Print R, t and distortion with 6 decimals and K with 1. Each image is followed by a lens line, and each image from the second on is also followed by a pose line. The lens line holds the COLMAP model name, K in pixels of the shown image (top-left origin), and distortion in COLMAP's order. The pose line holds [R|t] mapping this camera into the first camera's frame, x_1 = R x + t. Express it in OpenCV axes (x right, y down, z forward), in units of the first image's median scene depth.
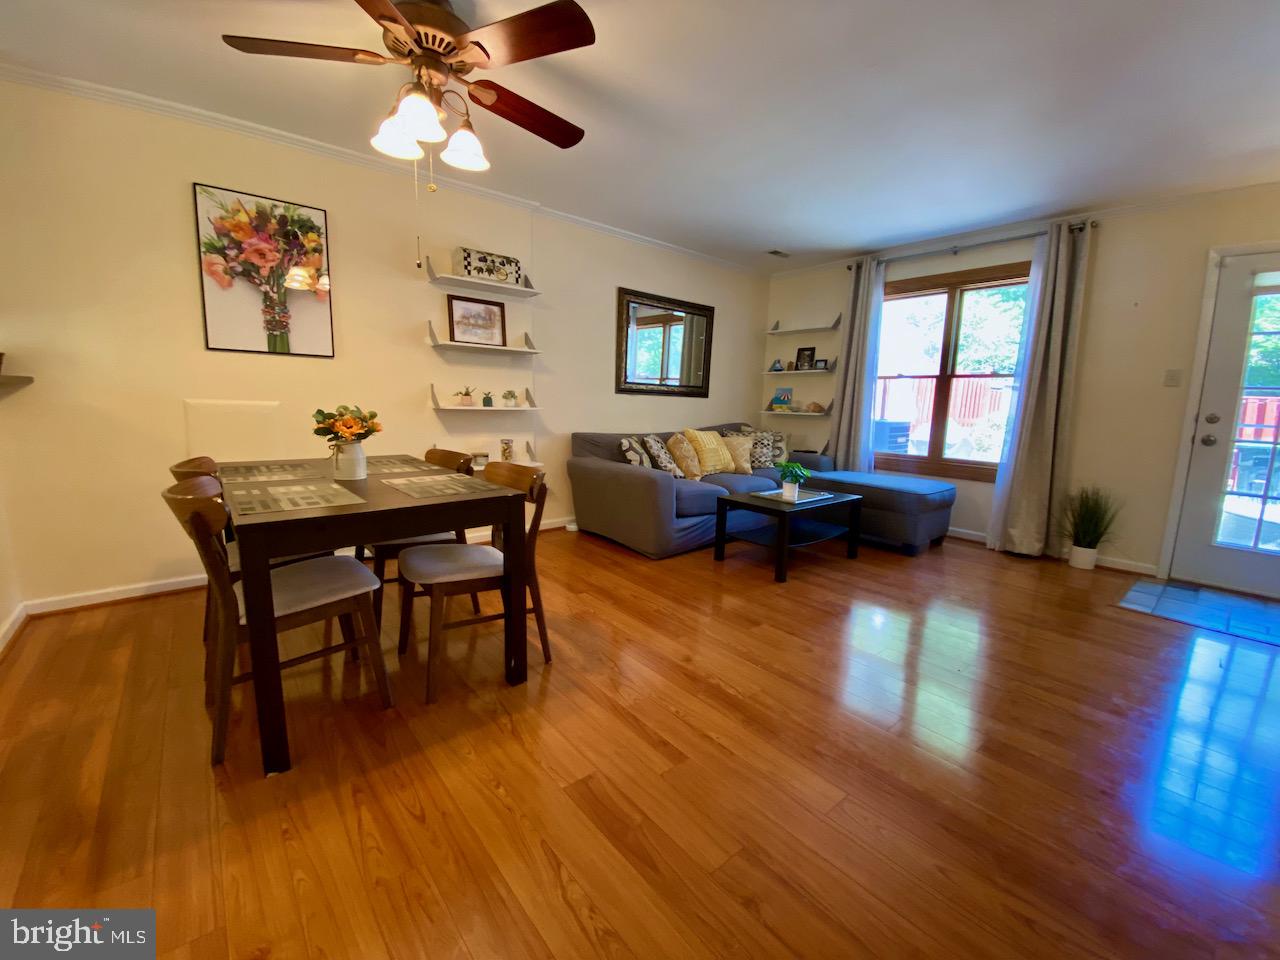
lens RADIAL K [[514.4, 0, 637.7], [0, 514.4, 483.0], [0, 0, 1]] dist [0.015021, -0.017296]
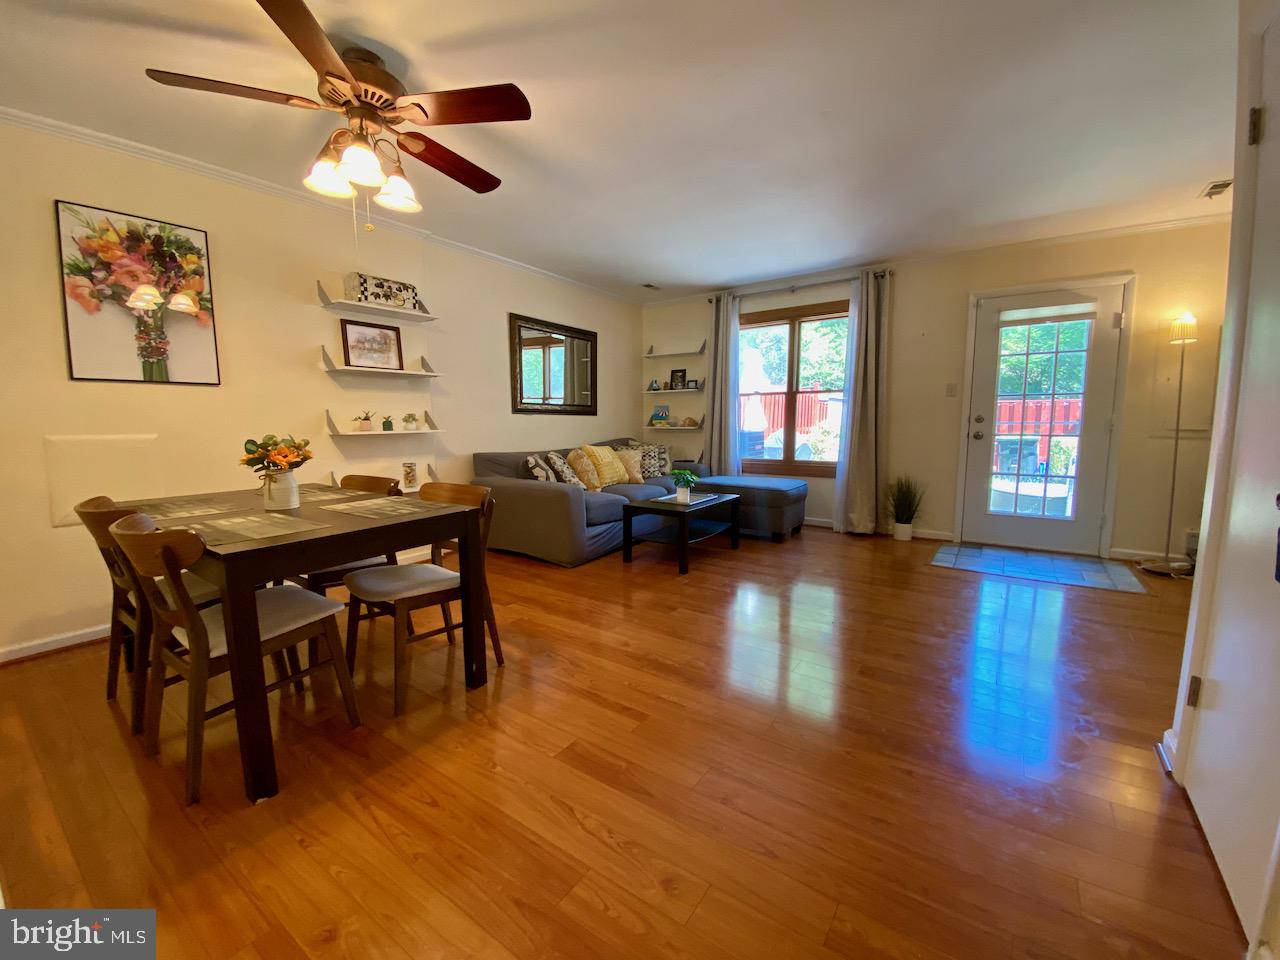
lens RADIAL K [[514.4, 0, 635.8], [0, 514.4, 483.9], [0, 0, 1]] dist [0.015021, -0.017296]
pose [[0.965797, -0.062532, 0.251645, -0.091355], [0.070465, 0.997258, -0.022627, 0.009378], [-0.249540, 0.039585, 0.967555, -0.077515]]
